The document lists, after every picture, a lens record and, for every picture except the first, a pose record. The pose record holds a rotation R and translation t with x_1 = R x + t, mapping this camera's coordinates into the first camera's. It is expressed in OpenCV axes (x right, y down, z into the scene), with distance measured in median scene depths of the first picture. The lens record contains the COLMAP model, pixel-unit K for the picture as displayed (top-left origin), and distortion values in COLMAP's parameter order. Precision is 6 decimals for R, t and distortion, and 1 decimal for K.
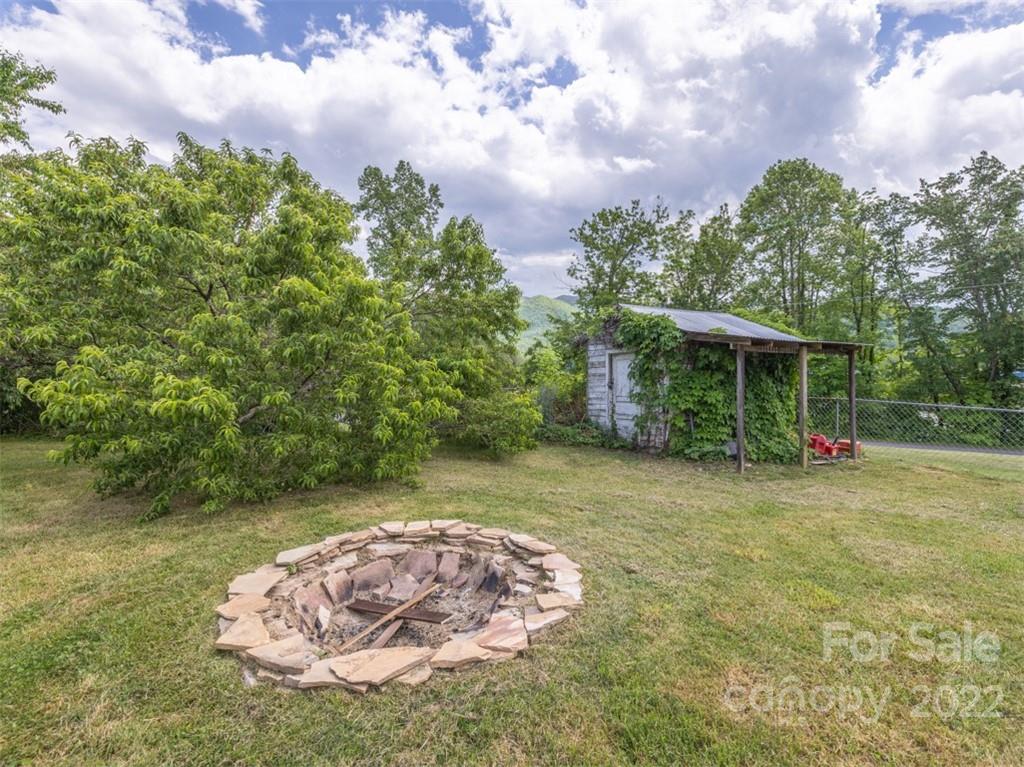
lens RADIAL K [[522.9, 0, 514.1], [0, 522.9, 359.6], [0, 0, 1]] dist [-0.001058, 0.000471]
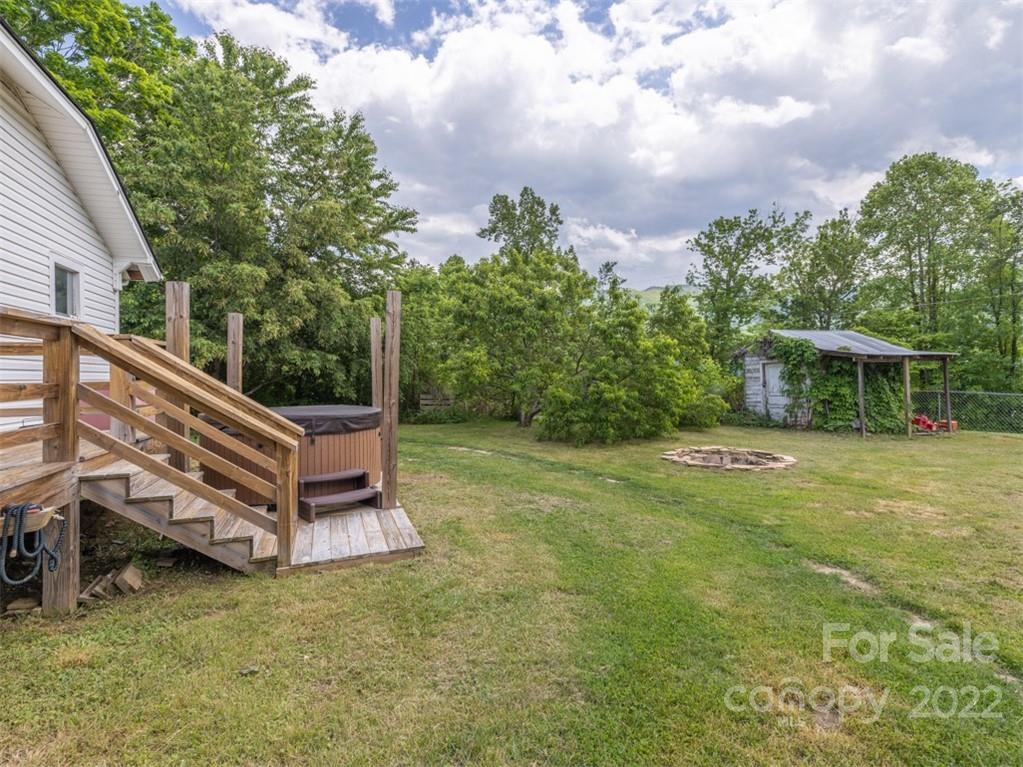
lens RADIAL K [[522.4, 0, 513.6], [0, 522.4, 359.6], [0, 0, 1]] dist [-0.001058, 0.000471]
pose [[0.982330, -0.026157, -0.185319, -0.065398], [0.025785, 0.999658, -0.004417, -0.009236], [0.185371, -0.000440, 0.982668, -0.159664]]
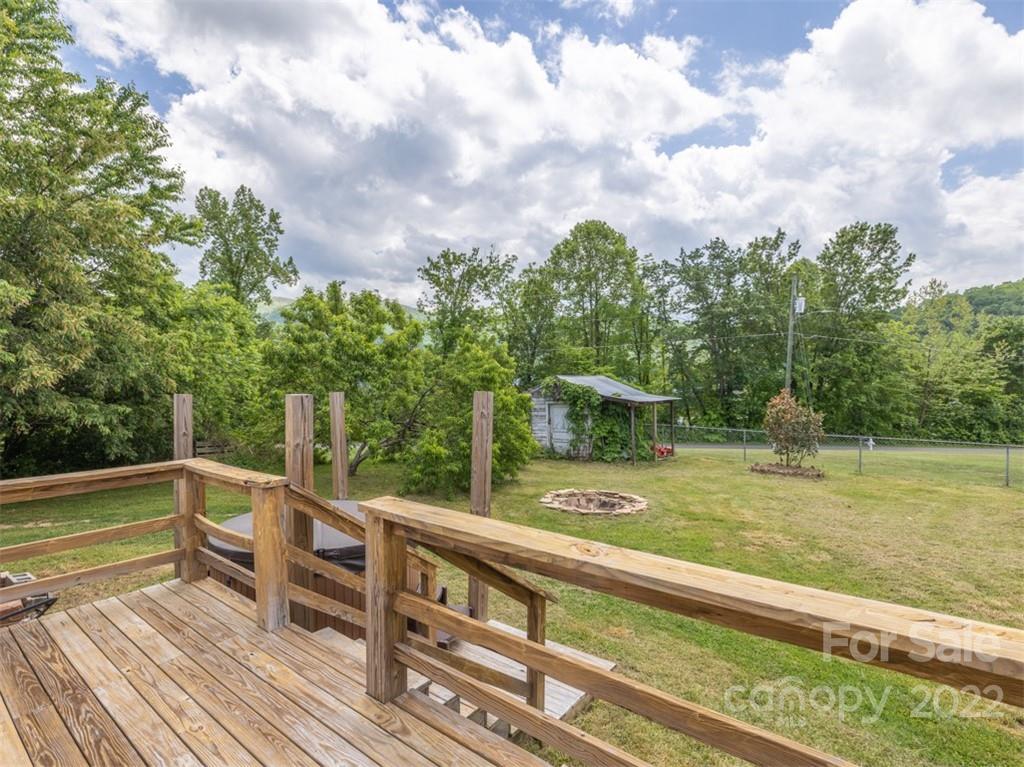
lens RADIAL K [[526.2, 0, 488.3], [0, 526.2, 384.9], [0, 0, 1]] dist [-0.001231, 0.000104]
pose [[0.945456, -0.017428, 0.325283, -0.157454], [0.010446, 0.999676, 0.023198, -0.032190], [-0.325582, -0.018535, 0.945332, -0.155600]]
